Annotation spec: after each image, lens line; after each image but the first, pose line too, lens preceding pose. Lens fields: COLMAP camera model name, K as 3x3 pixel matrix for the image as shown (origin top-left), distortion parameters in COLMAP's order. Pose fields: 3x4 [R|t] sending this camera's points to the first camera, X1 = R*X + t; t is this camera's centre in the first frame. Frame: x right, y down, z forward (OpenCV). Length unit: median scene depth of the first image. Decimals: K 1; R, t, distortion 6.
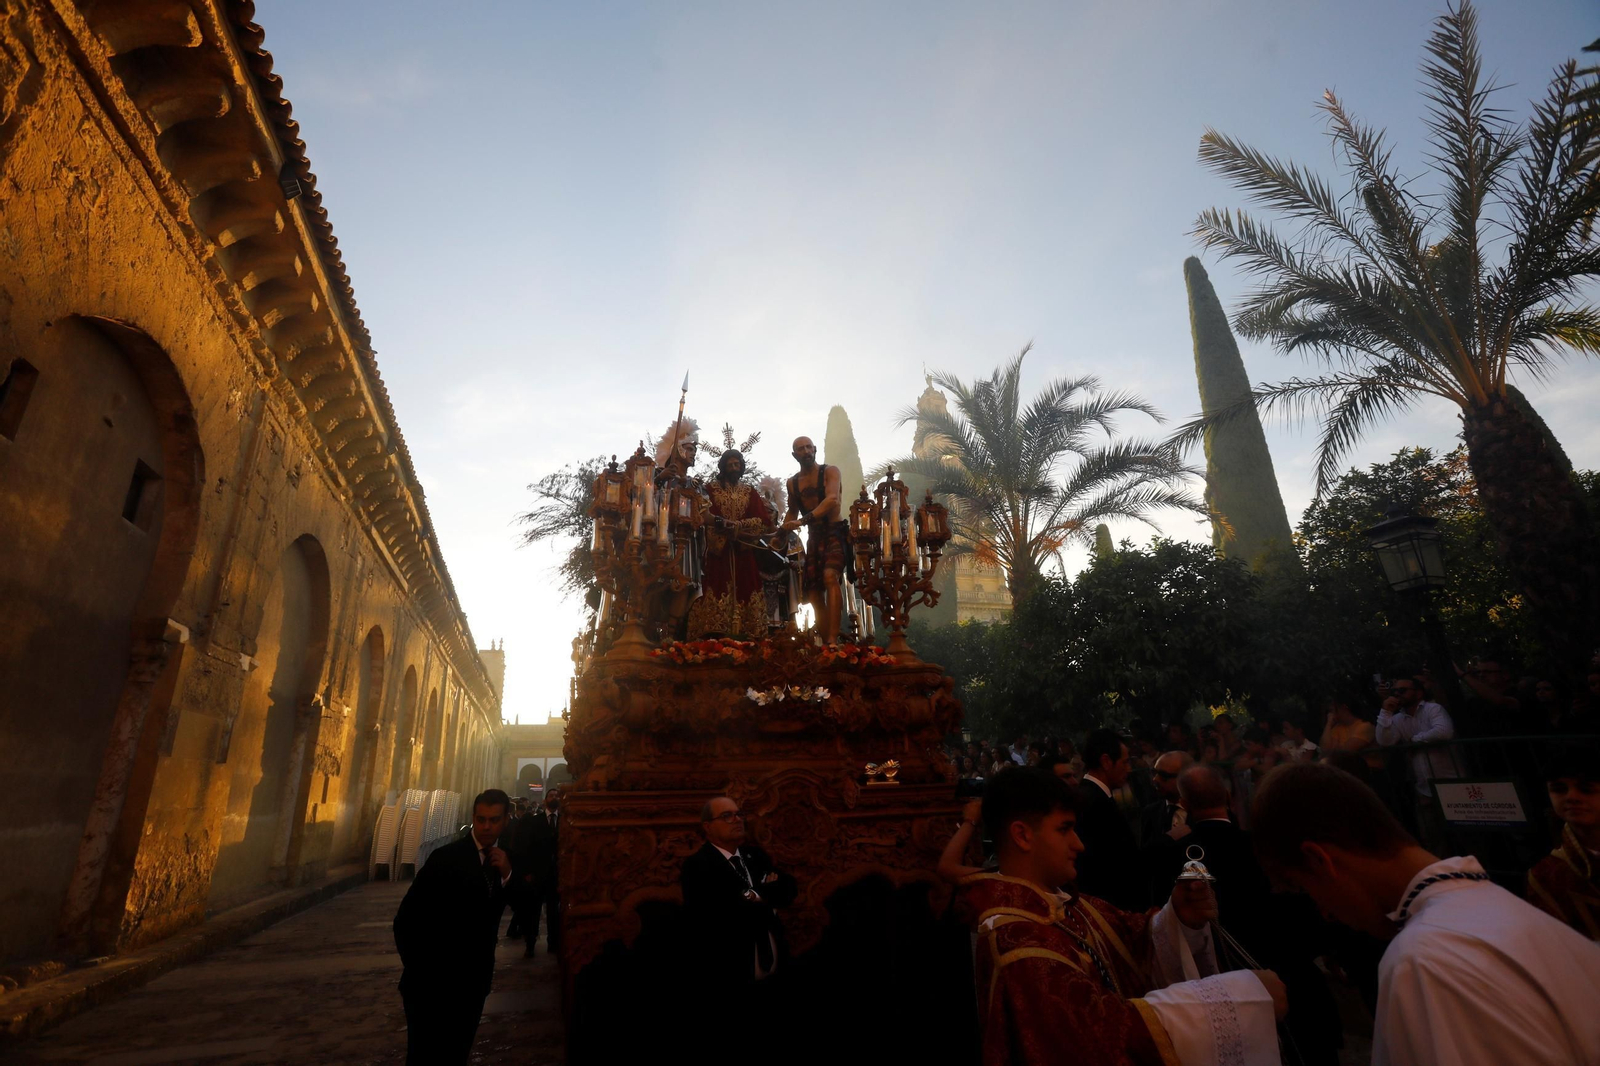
lens RADIAL K [[736.8, 0, 800.0], [0, 736.8, 533.0], [0, 0, 1]] dist [-0.064705, 0.027169]
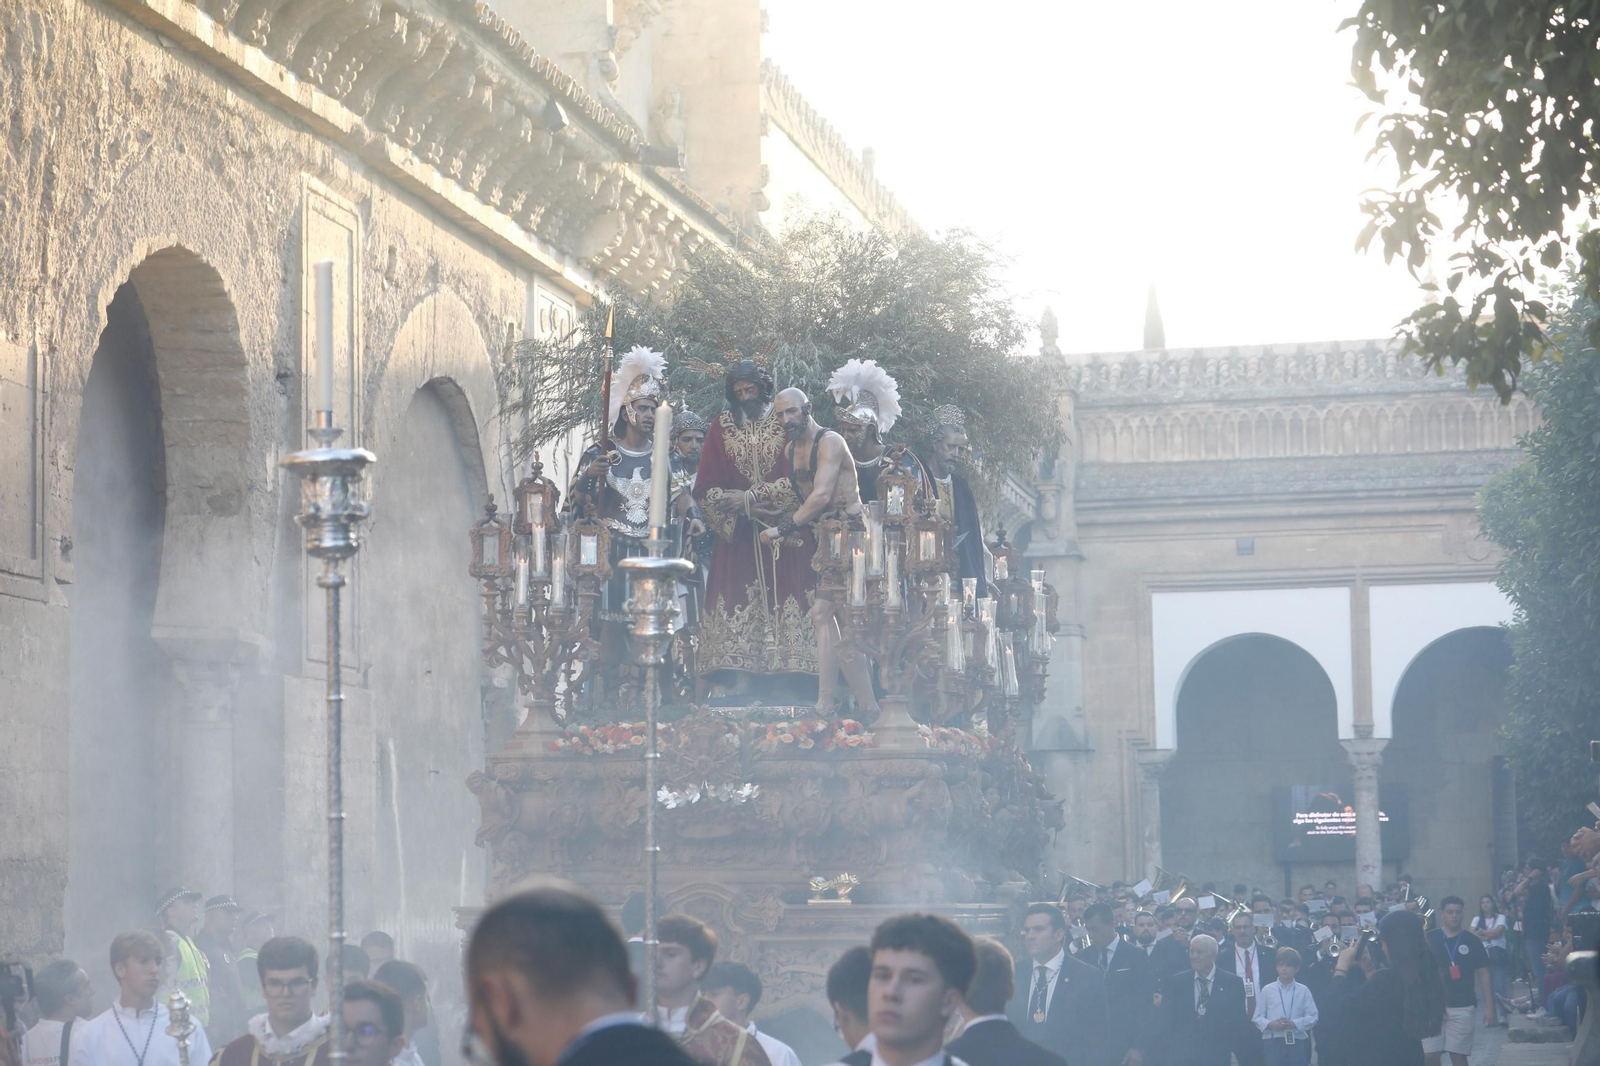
lens RADIAL K [[4391.5, 0, 800.0], [0, 4391.5, 533.0], [0, 0, 1]] dist [0.065397, 0.099922]
pose [[0.885818, -0.011128, -0.463900, 1.499129], [0.140780, 0.959039, 0.245815, -0.794467], [0.442162, -0.283055, 0.851101, -1.931487]]
